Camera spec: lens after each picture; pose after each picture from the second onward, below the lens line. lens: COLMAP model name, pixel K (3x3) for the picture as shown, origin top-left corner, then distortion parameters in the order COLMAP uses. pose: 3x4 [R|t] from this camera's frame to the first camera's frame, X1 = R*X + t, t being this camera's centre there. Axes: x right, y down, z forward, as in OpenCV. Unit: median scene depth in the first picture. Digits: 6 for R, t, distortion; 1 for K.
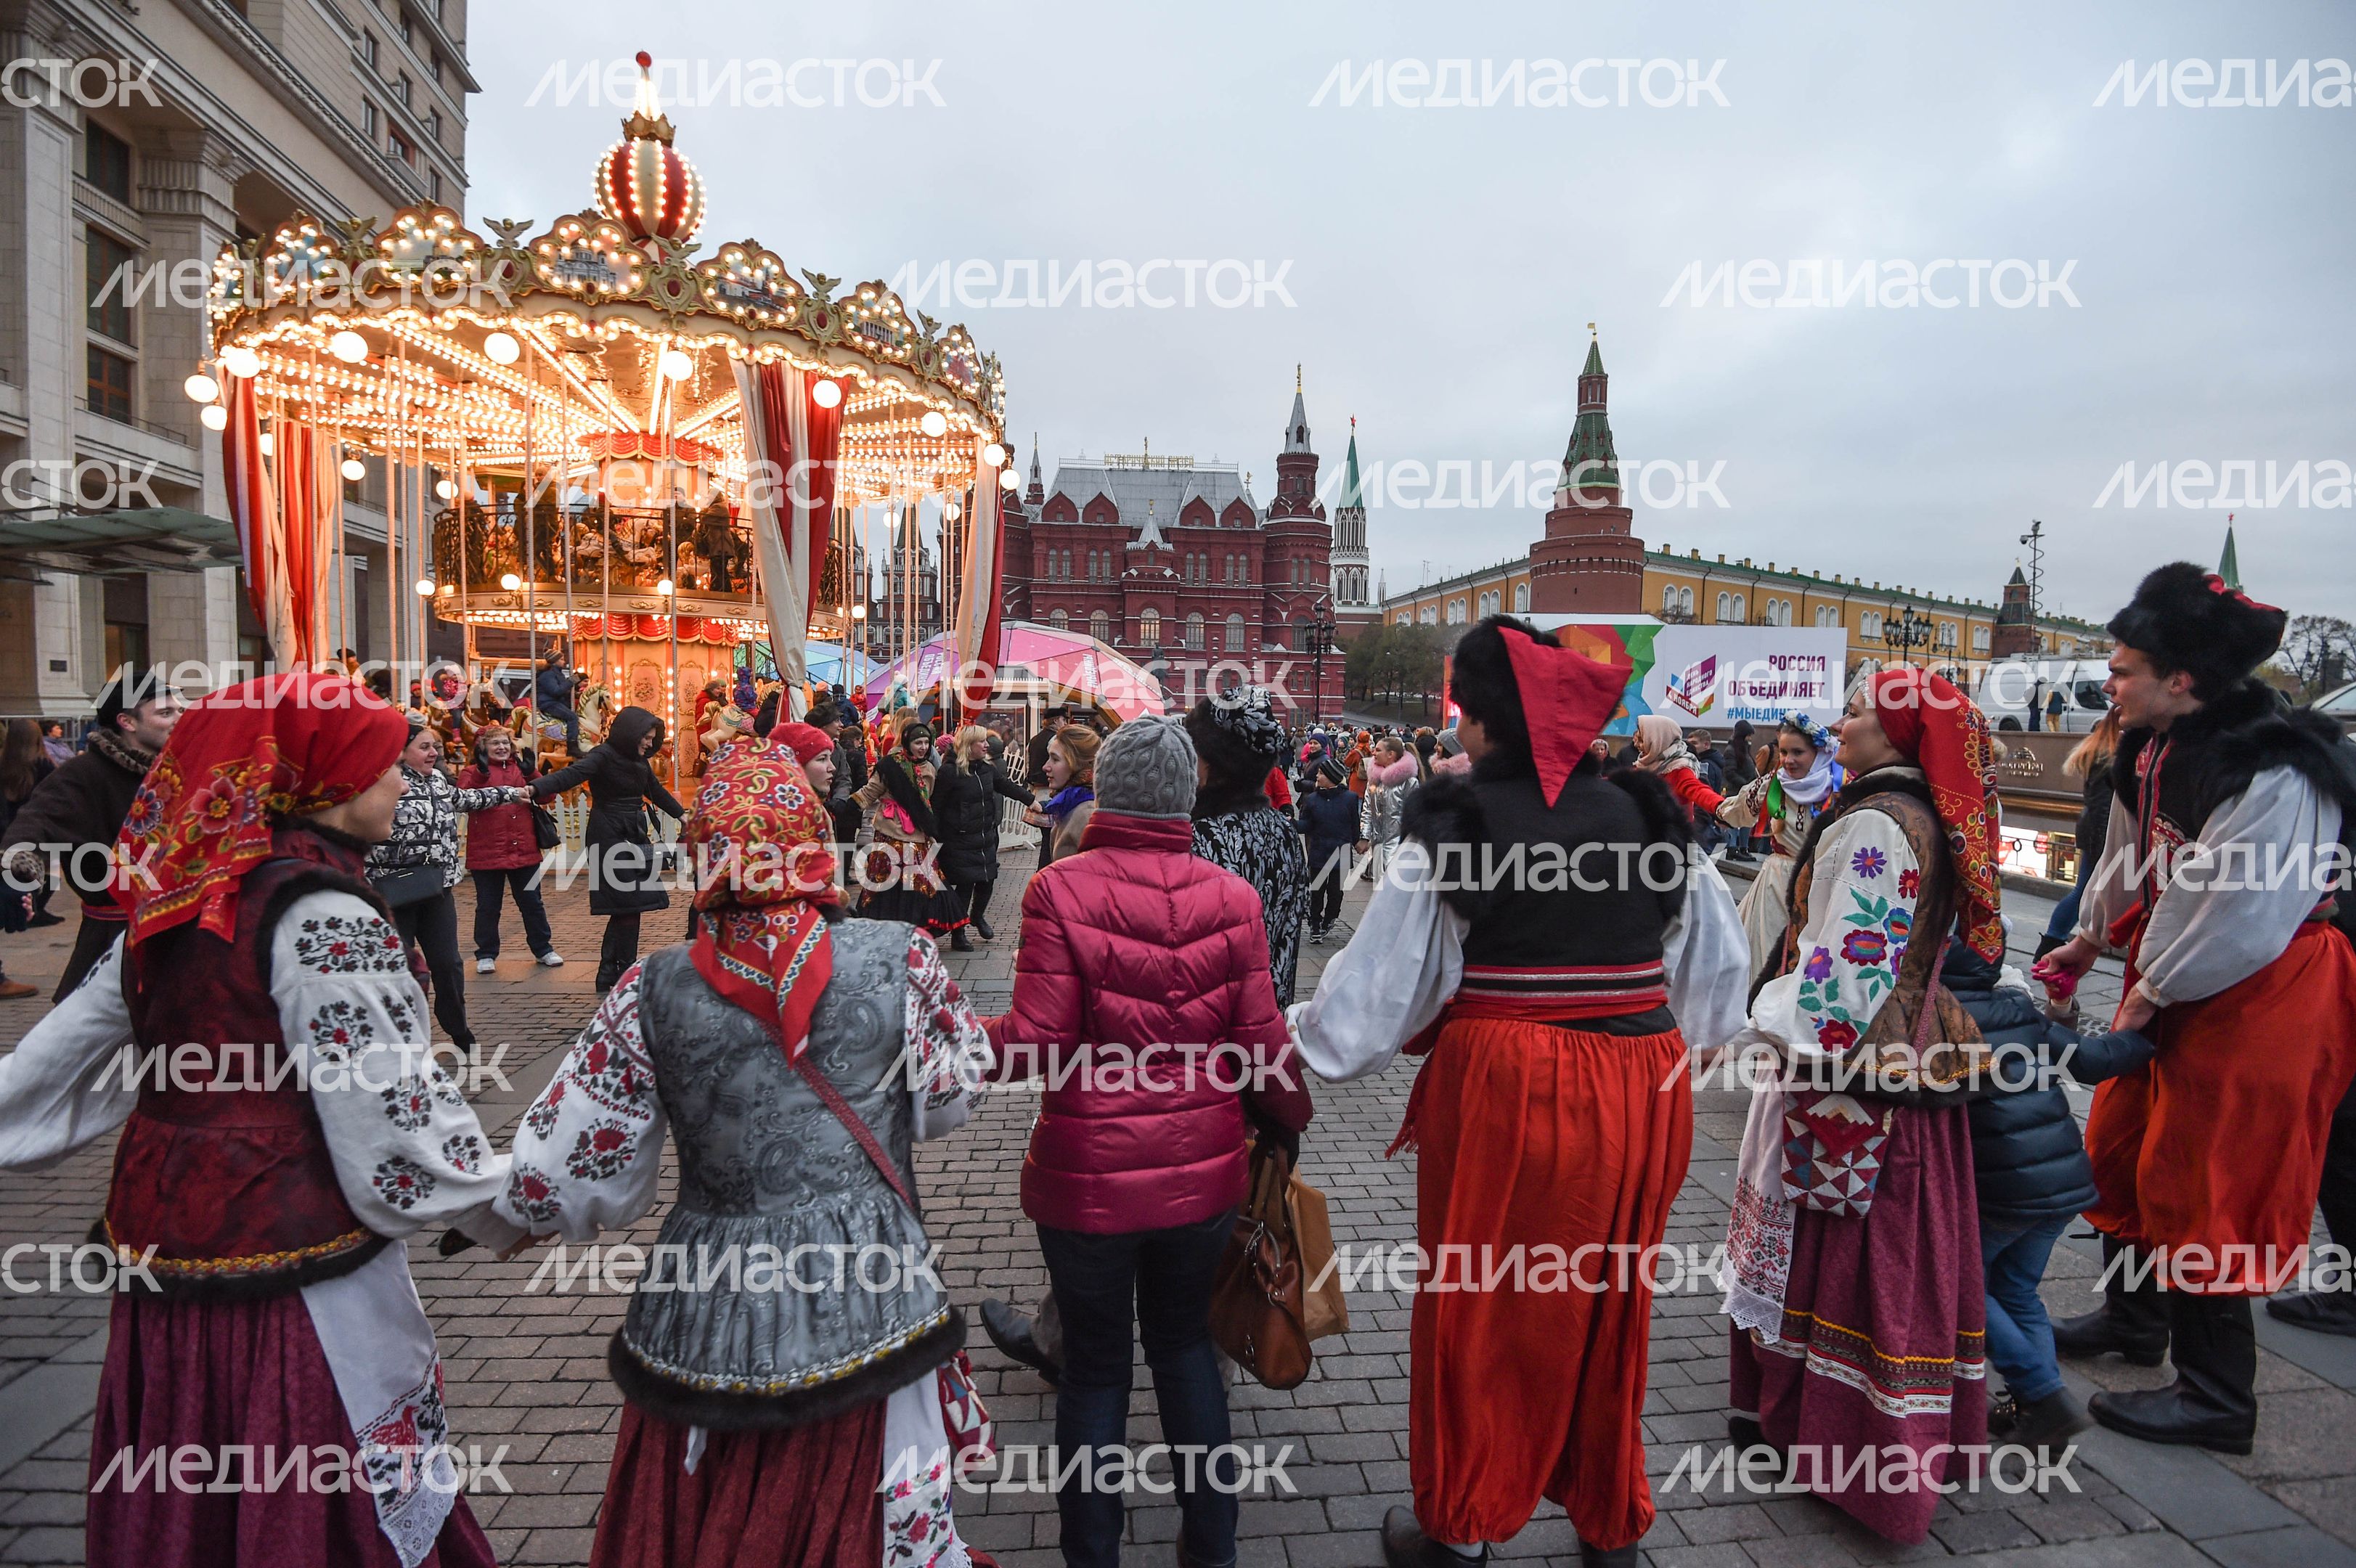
lens RADIAL K [[1098.7, 0, 1163.2], [0, 1098.7, 778.4], [0, 0, 1]] dist [0.000237, -0.039167]
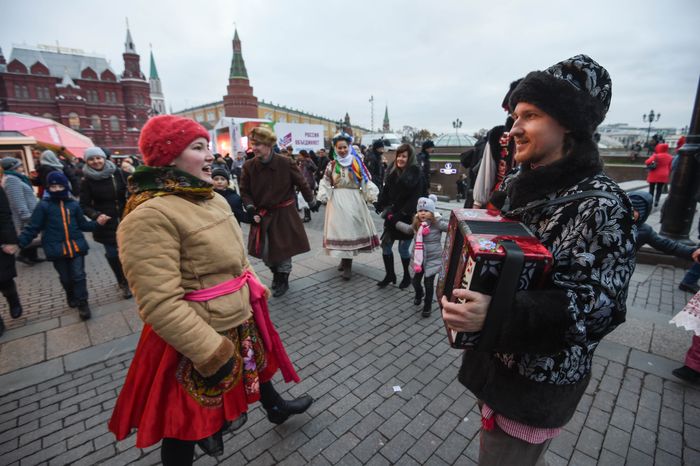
lens RADIAL K [[324.2, 0, 350.0], [0, 324.2, 233.0], [0, 0, 1]] dist [-0.024717, -0.010422]
pose [[0.777611, -0.168823, 0.605656, -0.000480], [0.053616, 0.977574, 0.203655, -0.000510], [-0.626455, -0.125891, 0.769224, 0.034107]]
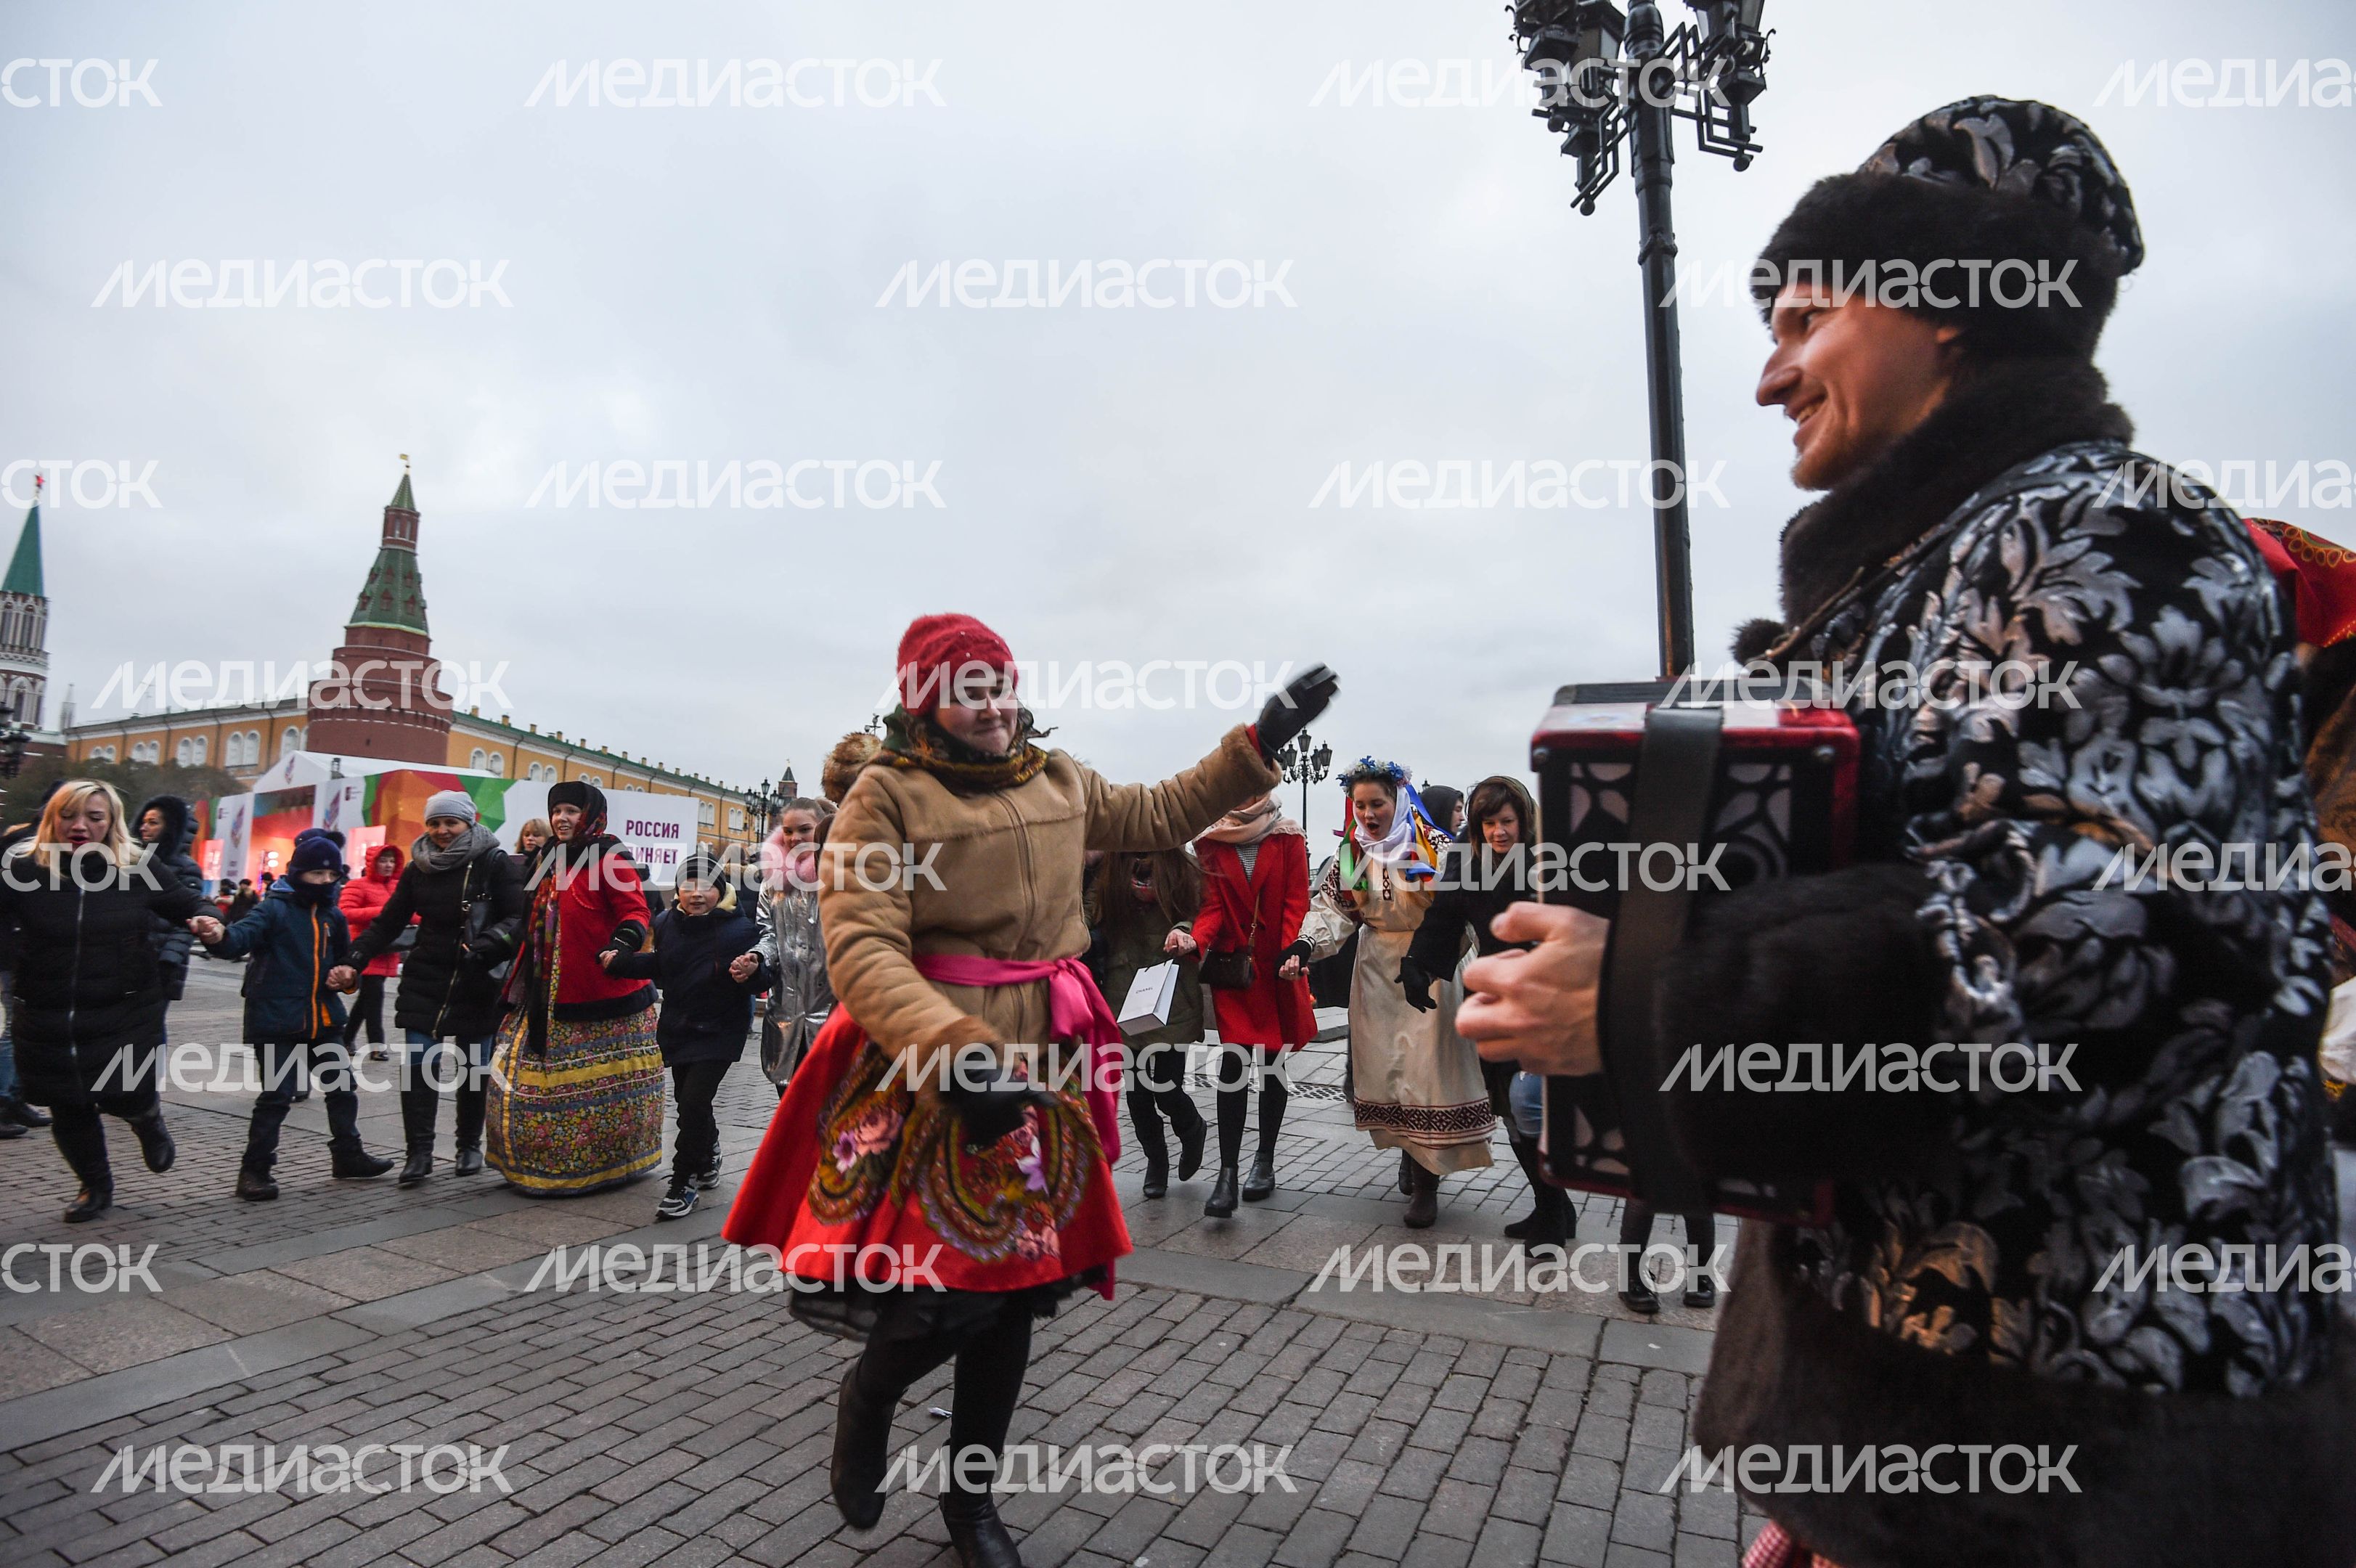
lens RADIAL K [[1091.1, 0, 1178.0], [0, 1091.1, 784.0], [0, 0, 1]] dist [-0.024717, -0.010422]
pose [[0.523646, 0.087457, 0.847435, -0.001786], [0.046601, 0.990287, -0.130995, 0.002107], [-0.850661, 0.108086, 0.514484, 0.032180]]
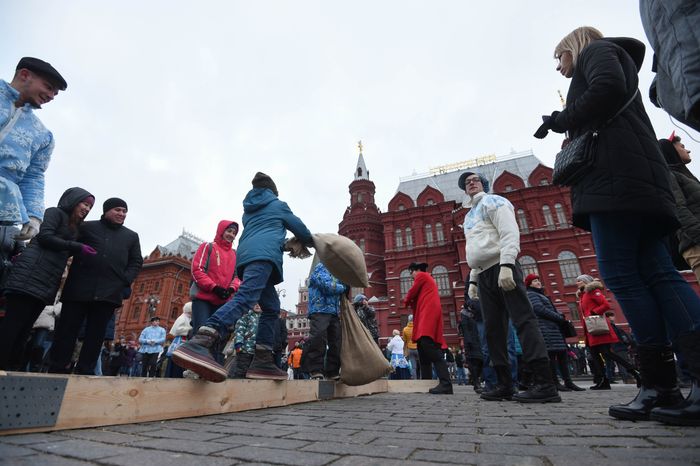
lens RADIAL K [[321.8, 0, 349.5], [0, 321.8, 232.9], [0, 0, 1]] dist [0.003328, -0.036921]
pose [[0.904469, -0.195855, -0.378916, -0.004840], [-0.002079, 0.886312, -0.463083, -0.016335], [0.426535, 0.419632, 0.801235, 0.653800]]
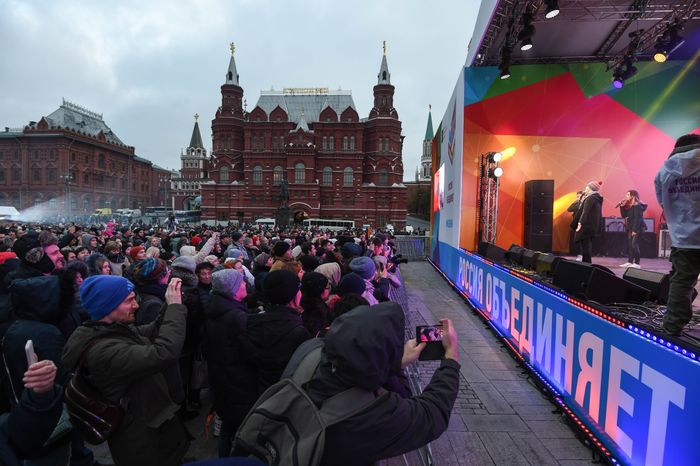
lens RADIAL K [[332.9, 0, 350.0], [0, 332.9, 233.0], [0, 0, 1]] dist [-0.013139, -0.019186]
pose [[0.992182, 0.007694, -0.124561, 0.144593], [-0.011128, 0.999576, -0.026894, -0.018823], [0.124301, 0.028070, 0.991847, 0.434850]]
